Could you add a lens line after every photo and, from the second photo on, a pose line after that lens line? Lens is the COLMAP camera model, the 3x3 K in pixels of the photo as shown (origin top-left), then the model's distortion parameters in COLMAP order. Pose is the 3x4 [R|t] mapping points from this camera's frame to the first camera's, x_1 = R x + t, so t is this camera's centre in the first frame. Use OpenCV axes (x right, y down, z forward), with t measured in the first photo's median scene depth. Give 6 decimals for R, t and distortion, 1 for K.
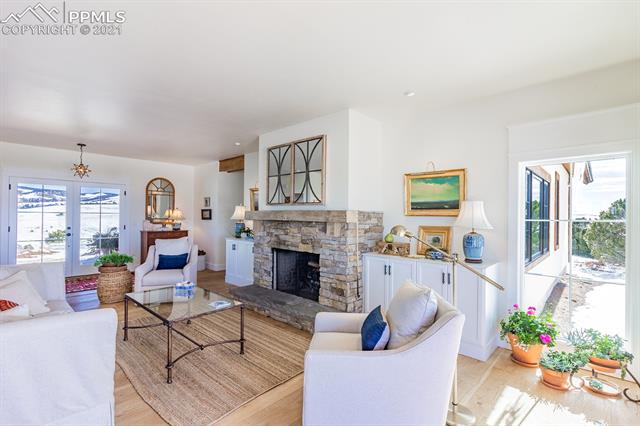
lens RADIAL K [[300.0, 0, 320.0], [0, 300.0, 213.0], [0, 0, 1]] dist [-0.000758, -0.000032]
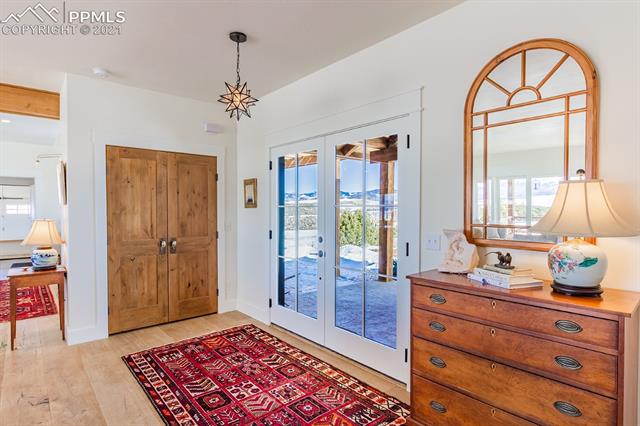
lens RADIAL K [[339.6, 0, 320.0], [0, 339.6, 213.0], [0, 0, 1]] dist [0.000041, -0.000047]
pose [[-0.107380, 0.003505, -0.994212, -0.265750], [0.002986, 0.999990, 0.003203, 0.007473], [0.994214, -0.002625, -0.107389, 0.879884]]
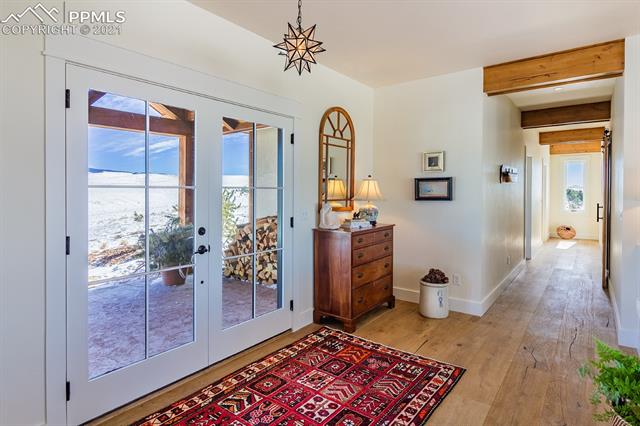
lens RADIAL K [[349.9, 0, 318.7], [0, 349.9, 189.0], [0, 0, 1]] dist [0.001577, 0.000308]
pose [[0.996760, -0.007773, 0.080054, -0.603342], [0.007458, 0.999963, 0.004233, 0.000809], [-0.080084, -0.003622, 0.996782, 0.490735]]
